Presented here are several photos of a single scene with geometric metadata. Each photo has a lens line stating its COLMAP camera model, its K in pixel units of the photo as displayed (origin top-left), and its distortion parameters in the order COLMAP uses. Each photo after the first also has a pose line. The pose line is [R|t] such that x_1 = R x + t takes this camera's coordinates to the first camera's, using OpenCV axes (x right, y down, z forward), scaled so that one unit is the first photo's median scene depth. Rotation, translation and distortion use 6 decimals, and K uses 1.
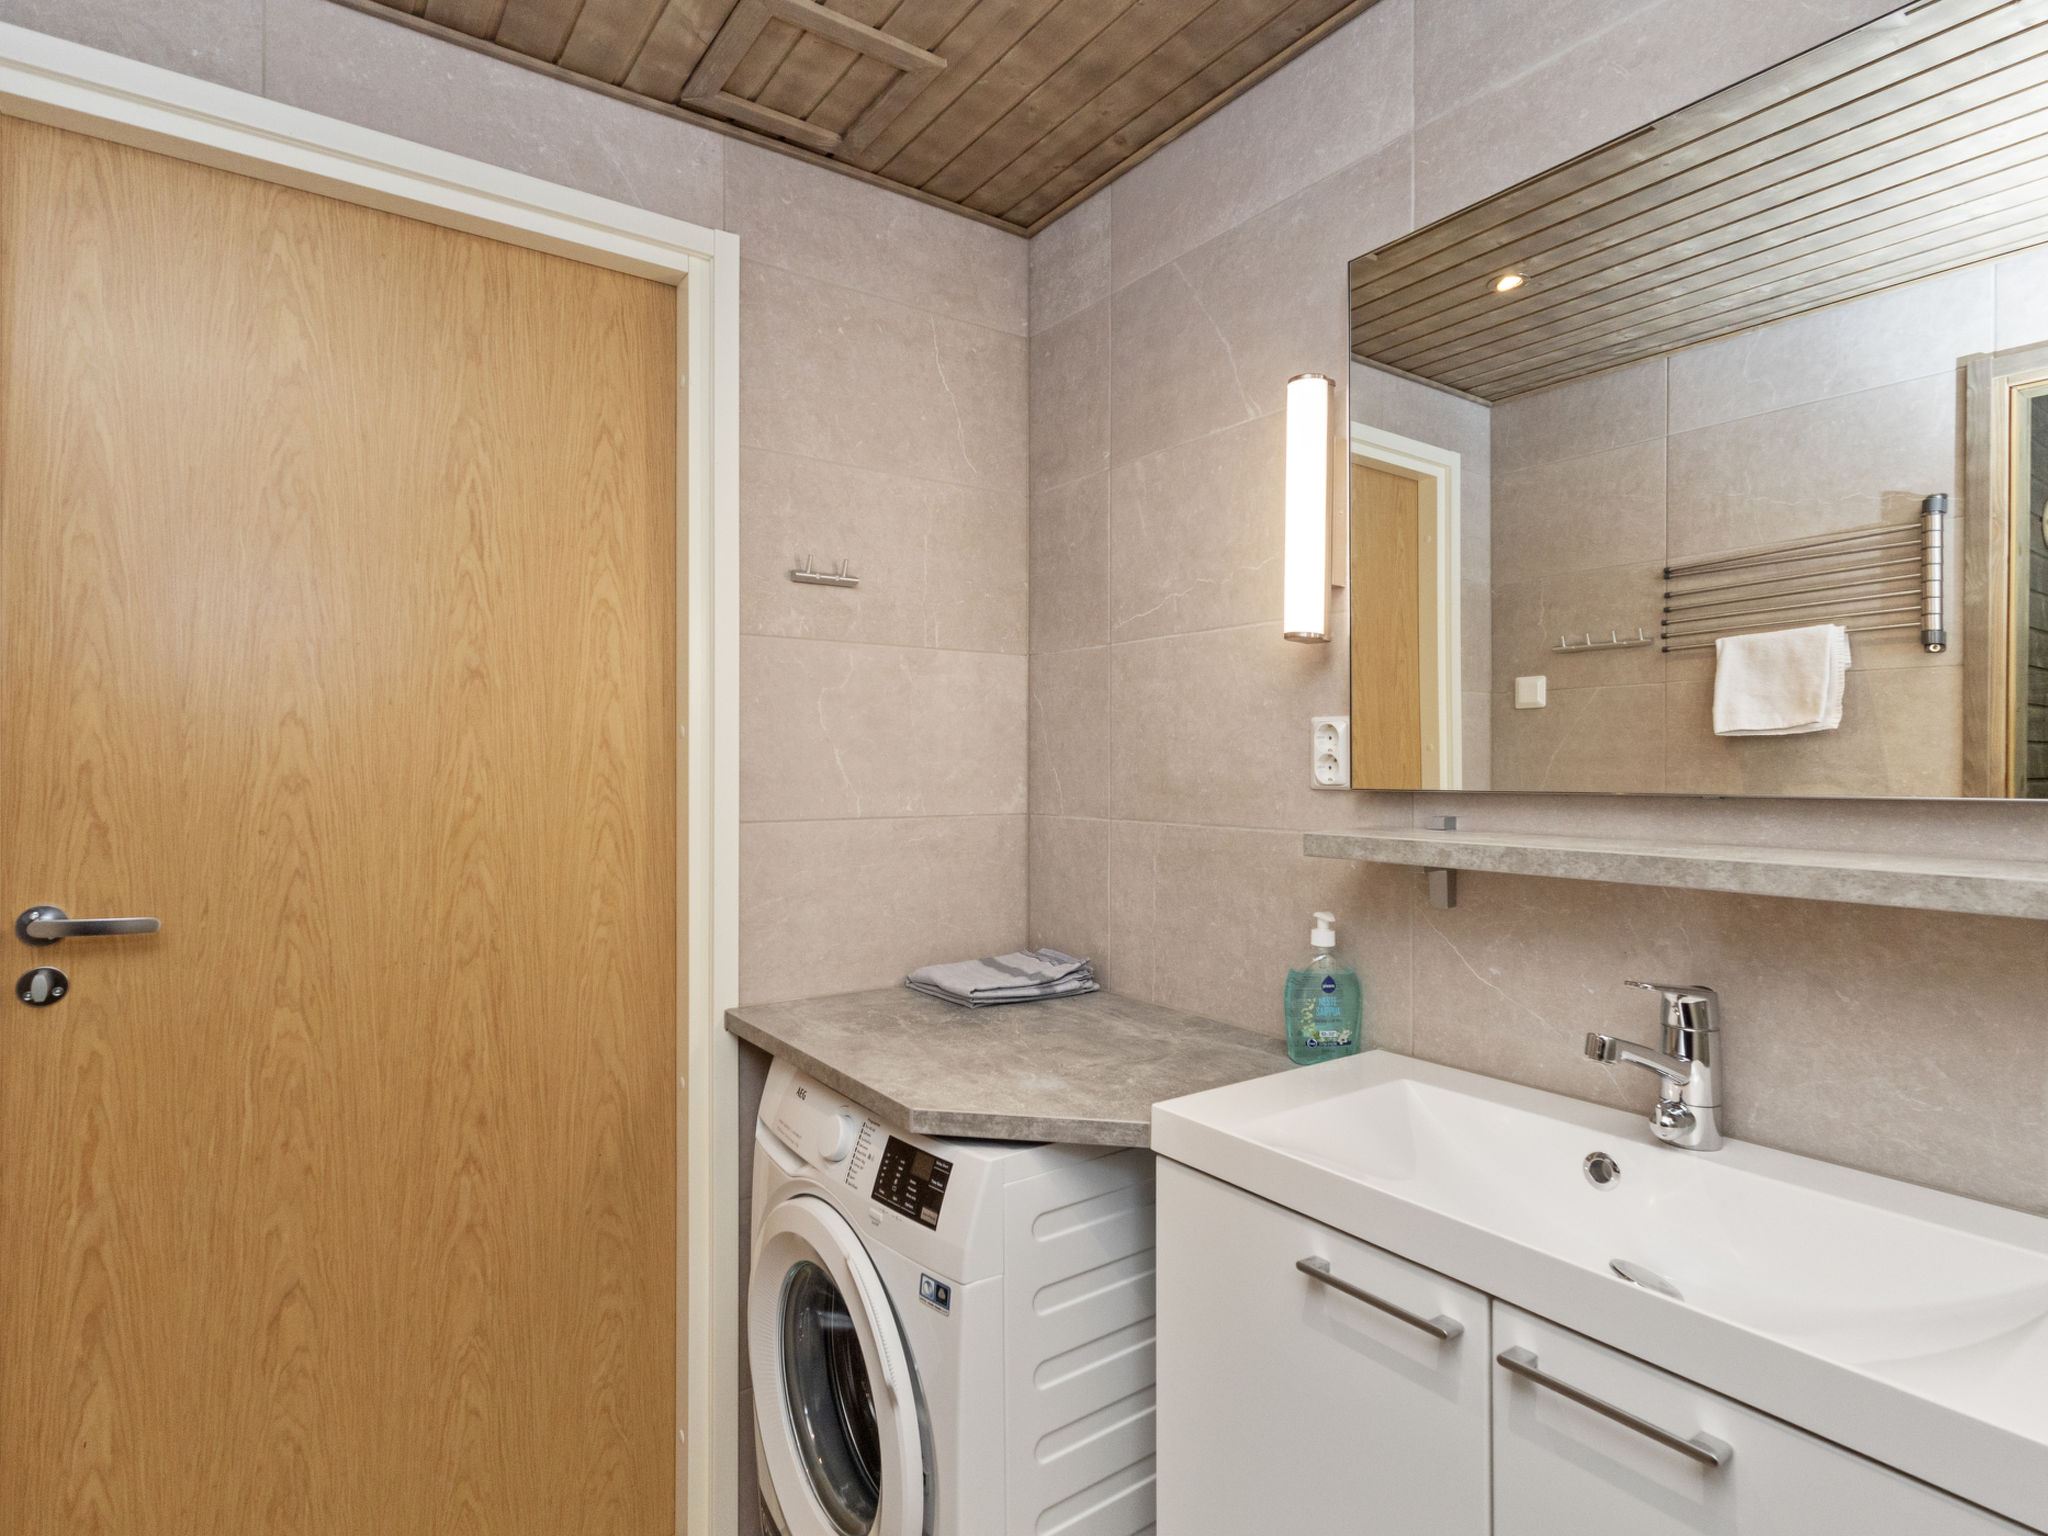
lens RADIAL K [[1083.3, 0, 1025.1], [0, 1083.3, 765.4], [0, 0, 1]] dist [0.003409, 0.003243]
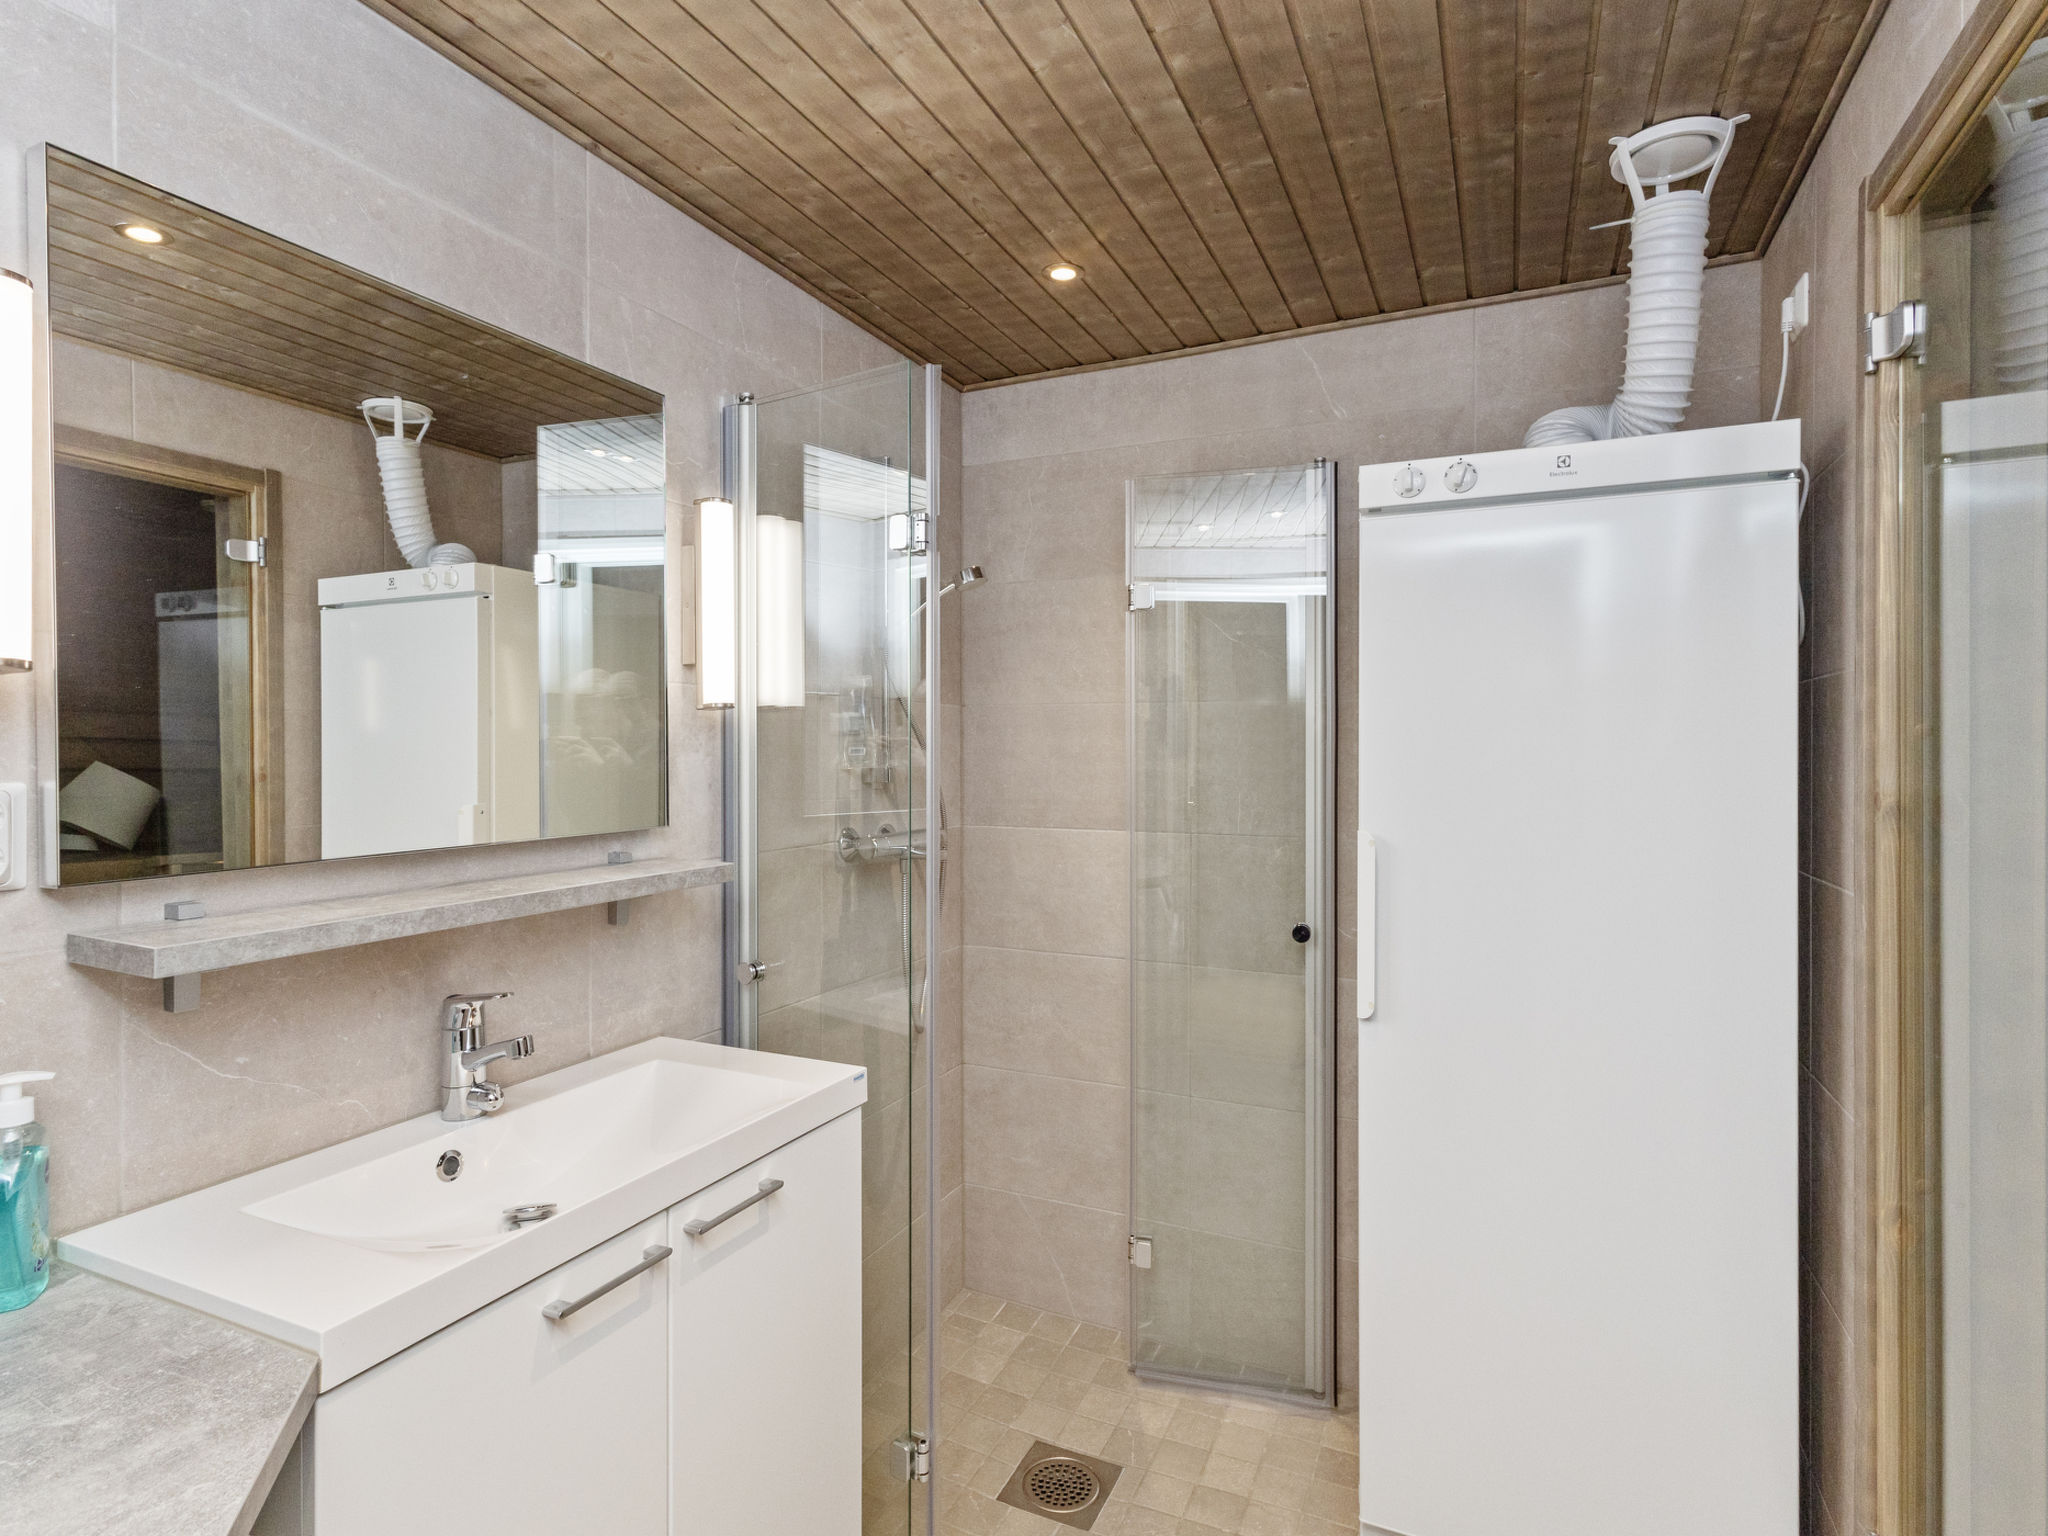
lens RADIAL K [[1083.3, 0, 1021.7], [0, 1083.3, 760.8], [0, 0, 1]] dist [0.003409, 0.003243]
pose [[-0.496764, -0.008675, 0.867842, -0.855549], [0.000397, 0.999948, 0.010222, -0.091293], [-0.867886, 0.005423, -0.496735, 1.081797]]
